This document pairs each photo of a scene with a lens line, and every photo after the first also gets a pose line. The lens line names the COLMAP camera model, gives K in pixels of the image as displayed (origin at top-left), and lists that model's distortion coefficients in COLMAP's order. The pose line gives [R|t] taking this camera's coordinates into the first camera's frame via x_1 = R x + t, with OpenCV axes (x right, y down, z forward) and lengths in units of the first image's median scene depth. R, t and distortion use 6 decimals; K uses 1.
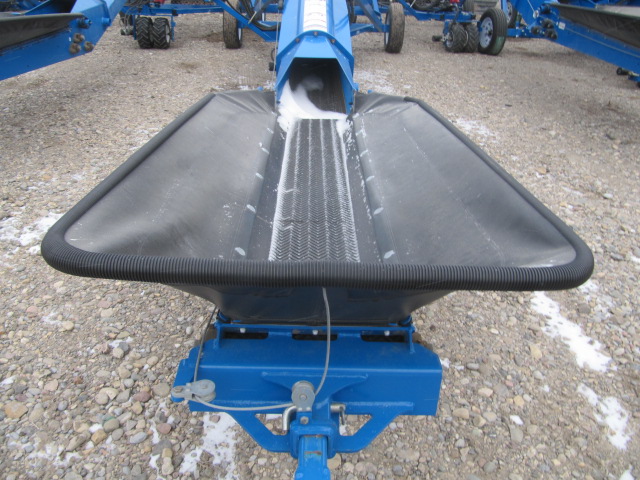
lens RADIAL K [[520.5, 0, 320.0], [0, 520.5, 240.0], [0, 0, 1]] dist [-0.043830, 0.014448]
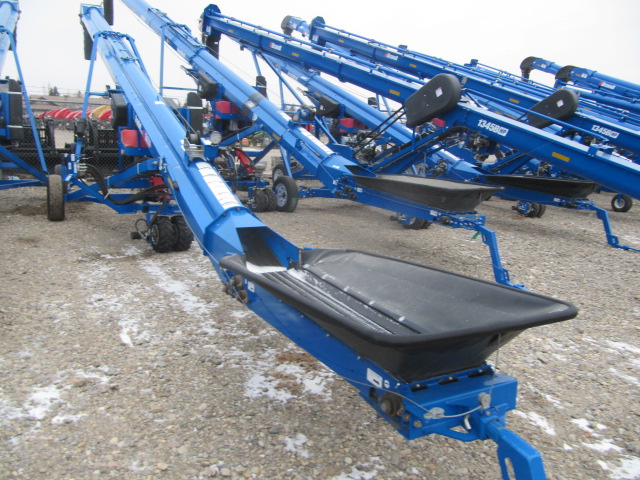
lens RADIAL K [[520.5, 0, 320.0], [0, 520.5, 240.0], [0, 0, 1]] dist [-0.043830, 0.014448]
pose [[0.887064, -0.077536, 0.455089, -0.497570], [0.203396, 0.950599, -0.234503, 0.022571], [-0.414425, 0.300582, 0.859013, -0.201549]]
